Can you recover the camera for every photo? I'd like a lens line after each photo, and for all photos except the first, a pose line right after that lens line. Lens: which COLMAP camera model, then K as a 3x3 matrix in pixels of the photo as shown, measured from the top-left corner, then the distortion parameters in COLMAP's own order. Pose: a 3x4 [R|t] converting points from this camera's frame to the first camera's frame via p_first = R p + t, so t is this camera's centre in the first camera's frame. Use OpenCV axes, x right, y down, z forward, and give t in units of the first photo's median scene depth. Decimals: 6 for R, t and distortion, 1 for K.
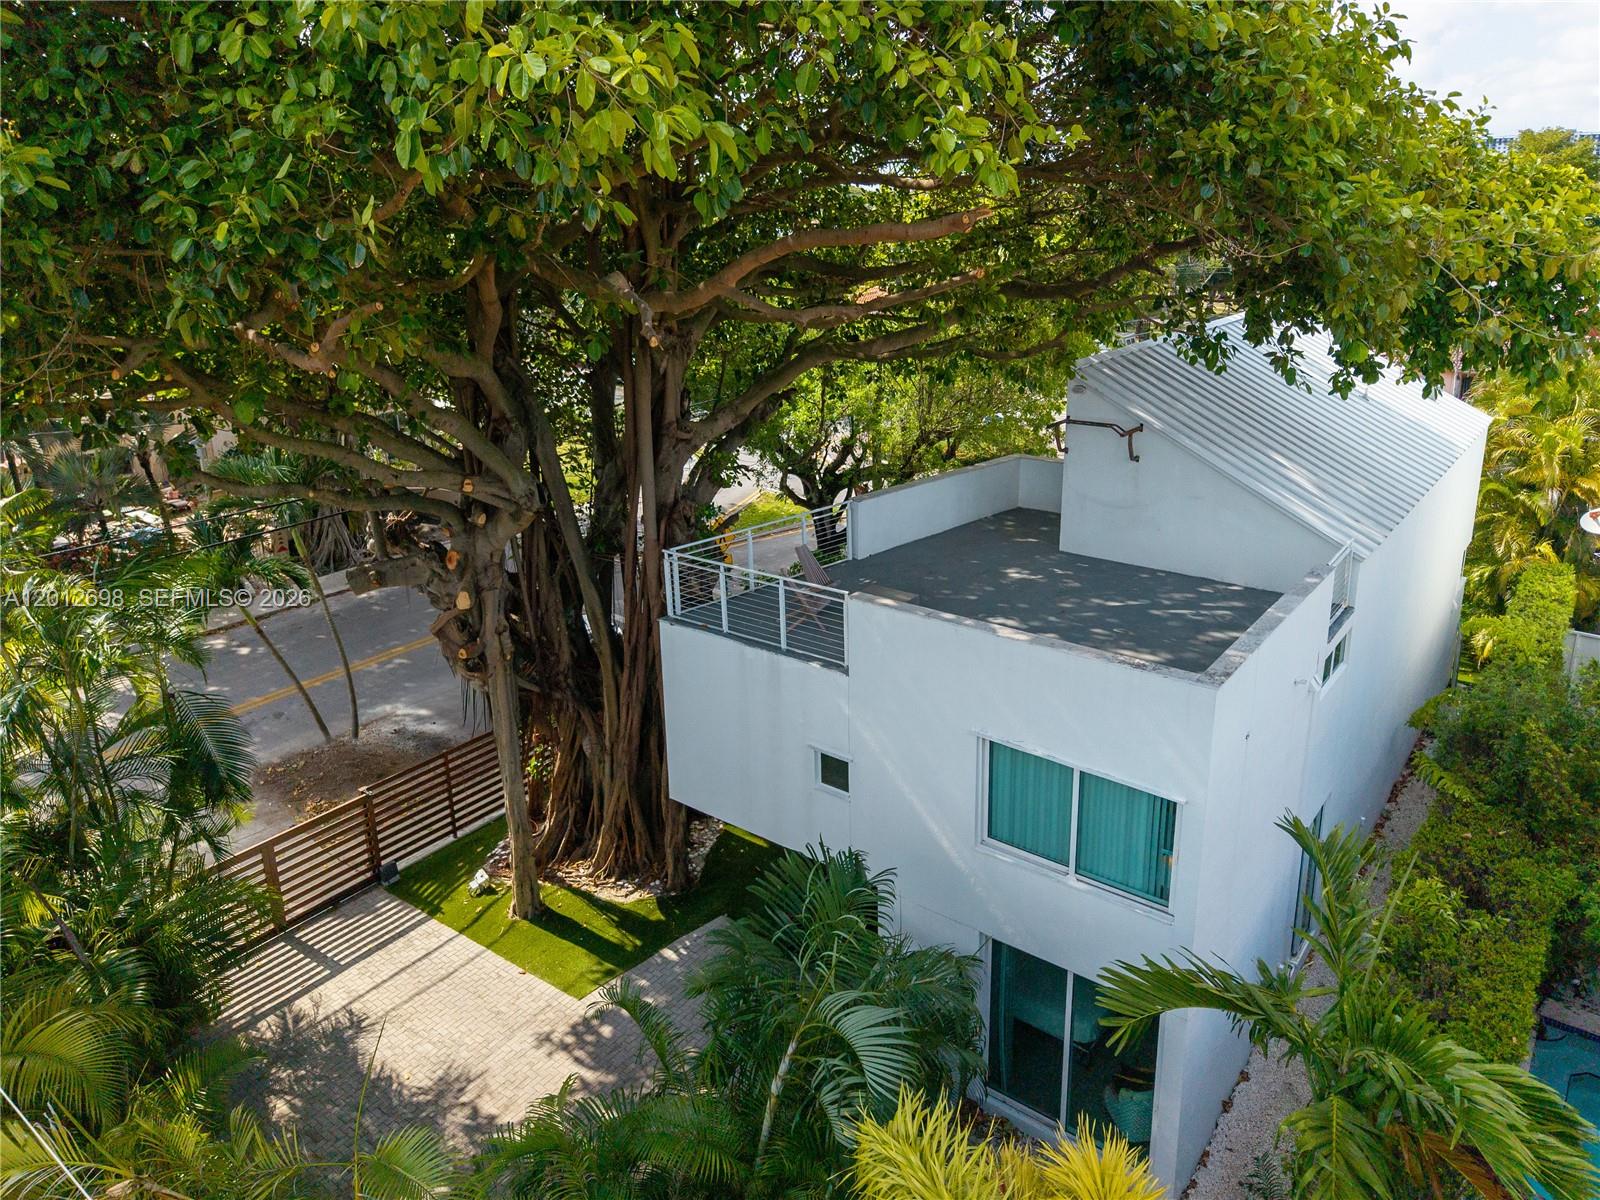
lens RADIAL K [[1100.4, 0, 803.5], [0, 1100.4, 559.7], [0, 0, 1]] dist [0.048982, -0.077007]
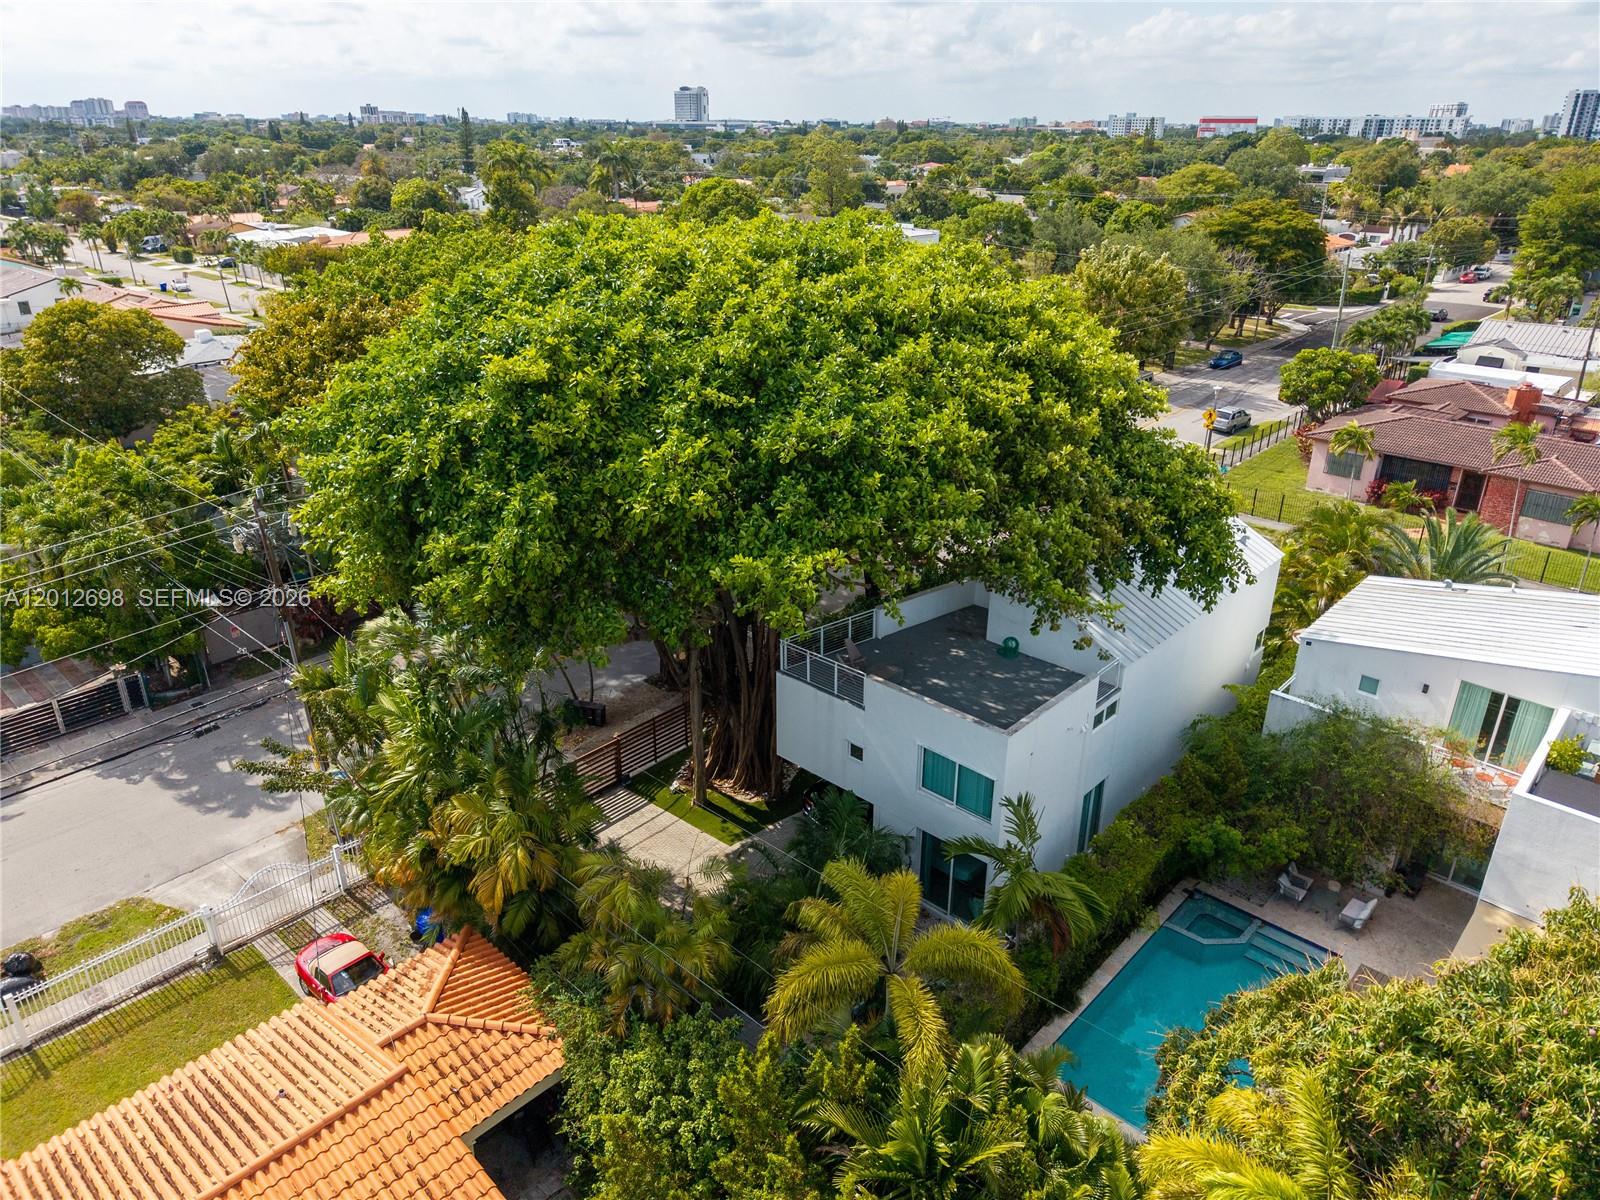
lens RADIAL K [[1095.6, 0, 800.0], [0, 1095.6, 600.0], [0, 0, 1]] dist [0.002250, 0.002160]
pose [[0.997382, 0.055335, -0.046547, 0.001458], [-0.049084, 0.990801, 0.126109, -0.334414], [0.053097, -0.123494, 0.990924, -0.997791]]
